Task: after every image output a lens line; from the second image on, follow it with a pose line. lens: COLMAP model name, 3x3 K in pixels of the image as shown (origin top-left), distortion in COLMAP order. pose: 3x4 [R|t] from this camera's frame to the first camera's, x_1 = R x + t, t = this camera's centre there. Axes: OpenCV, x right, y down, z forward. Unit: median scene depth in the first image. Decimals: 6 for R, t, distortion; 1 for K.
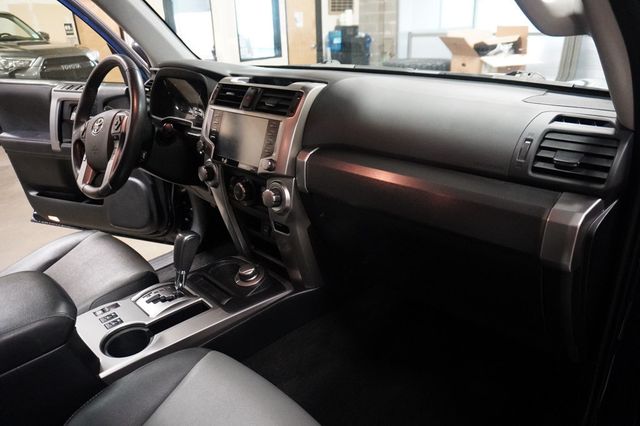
lens RADIAL K [[442.5, 0, 319.1], [0, 442.5, 225.5], [0, 0, 1]] dist [0.004766, 0.002249]
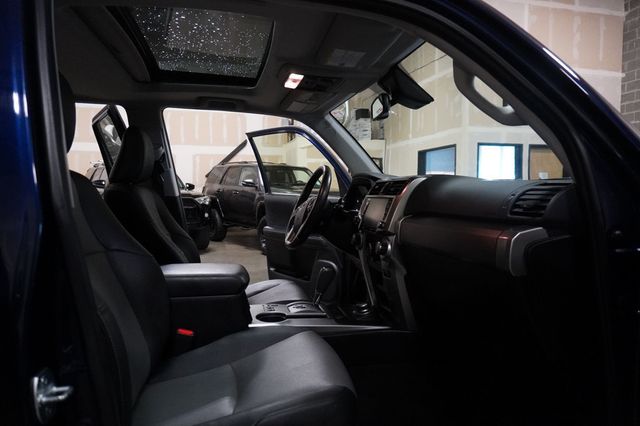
lens RADIAL K [[432.1, 0, 320.0], [0, 432.1, 213.0], [0, 0, 1]] dist [0.001491, 0.002077]
pose [[0.856238, 0.066967, -0.512223, 0.460795], [-0.242974, 0.927241, -0.284934, 0.294626], [0.455873, 0.368428, 0.810210, -0.298354]]
